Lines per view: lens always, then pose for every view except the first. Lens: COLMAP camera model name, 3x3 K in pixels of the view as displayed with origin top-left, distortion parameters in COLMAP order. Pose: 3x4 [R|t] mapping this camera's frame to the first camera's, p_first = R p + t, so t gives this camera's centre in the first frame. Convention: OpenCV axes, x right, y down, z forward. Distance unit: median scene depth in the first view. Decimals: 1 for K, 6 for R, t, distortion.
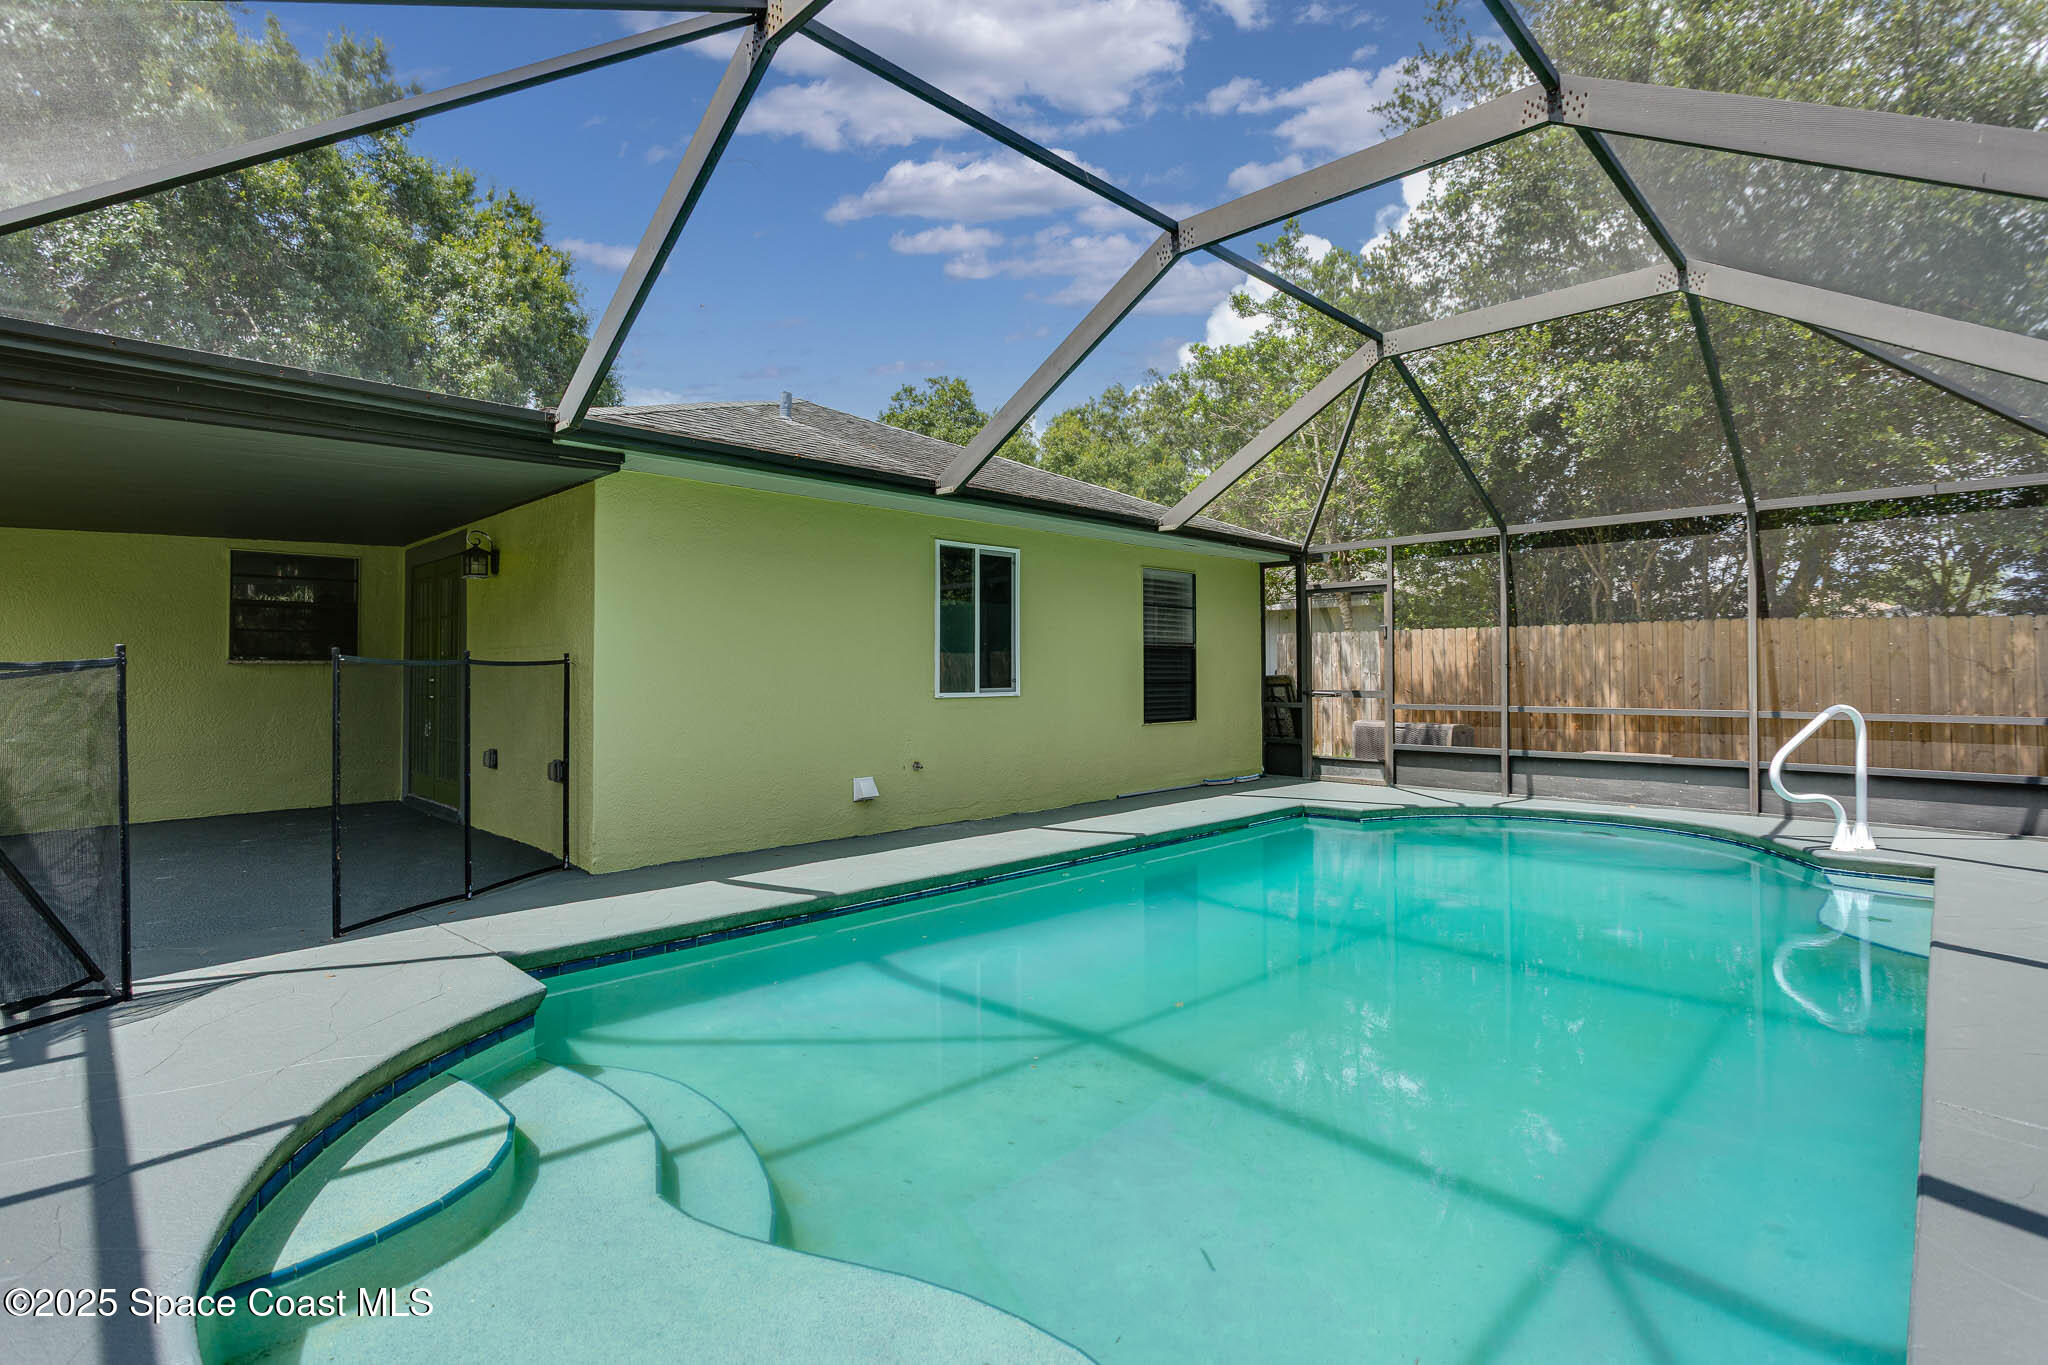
lens RADIAL K [[975.6, 0, 1019.1], [0, 975.6, 673.5], [0, 0, 1]] dist [-0.001845, -0.000590]
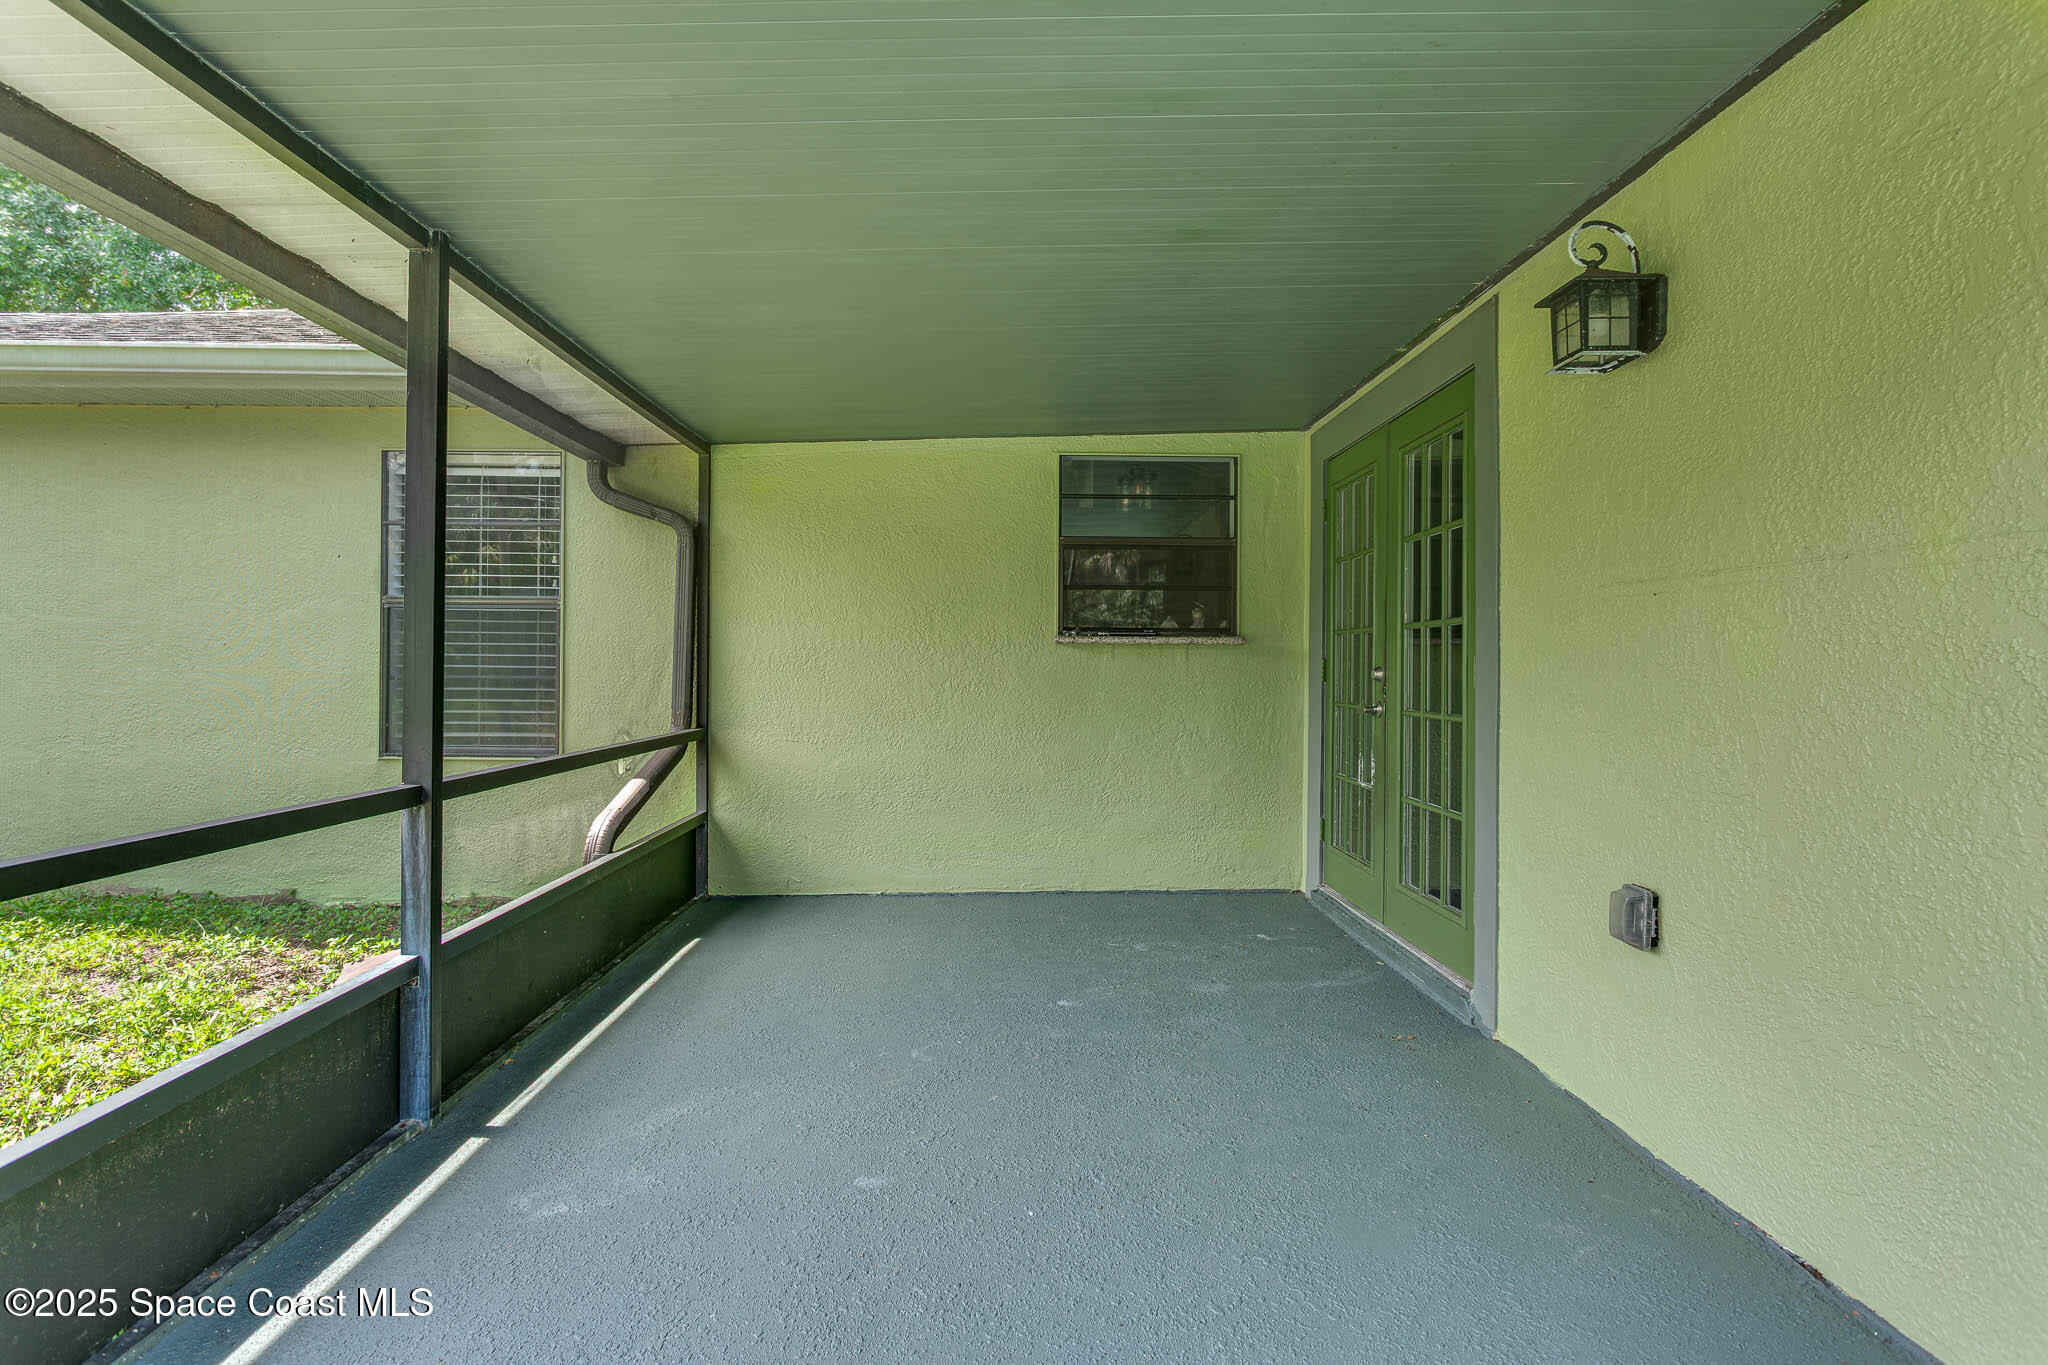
lens RADIAL K [[975.6, 0, 1019.1], [0, 975.6, 673.5], [0, 0, 1]] dist [-0.001845, -0.000590]
pose [[0.721594, 0.008323, -0.692266, -0.404773], [-0.004695, 0.999964, 0.007129, 0.004487], [0.692300, -0.001894, 0.721607, 0.541228]]
